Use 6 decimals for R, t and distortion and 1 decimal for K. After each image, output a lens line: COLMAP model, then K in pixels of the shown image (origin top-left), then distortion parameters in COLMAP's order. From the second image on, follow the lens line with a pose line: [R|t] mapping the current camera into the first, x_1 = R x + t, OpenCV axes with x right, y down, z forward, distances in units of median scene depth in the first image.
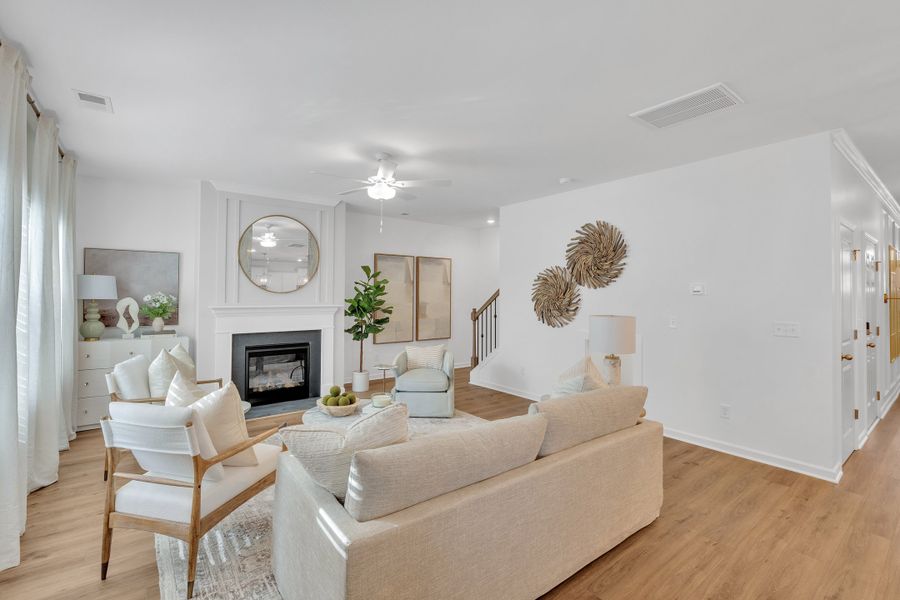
lens RADIAL K [[393.8, 0, 441.5], [0, 393.8, 288.9], [0, 0, 1]] dist [-0.002490, -0.001462]
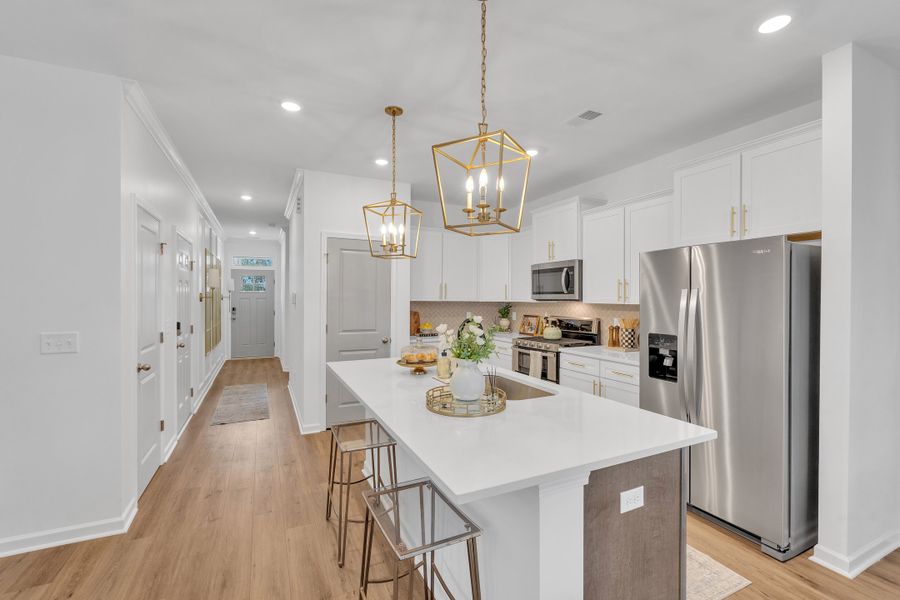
lens RADIAL K [[393.8, 0, 454.0], [0, 393.8, 297.8], [0, 0, 1]] dist [-0.002490, -0.001462]
pose [[0.187248, -0.004135, 0.982304, 0.294053], [-0.018551, 0.999798, 0.007745, 0.005725], [-0.982137, -0.019673, 0.187134, 0.173232]]
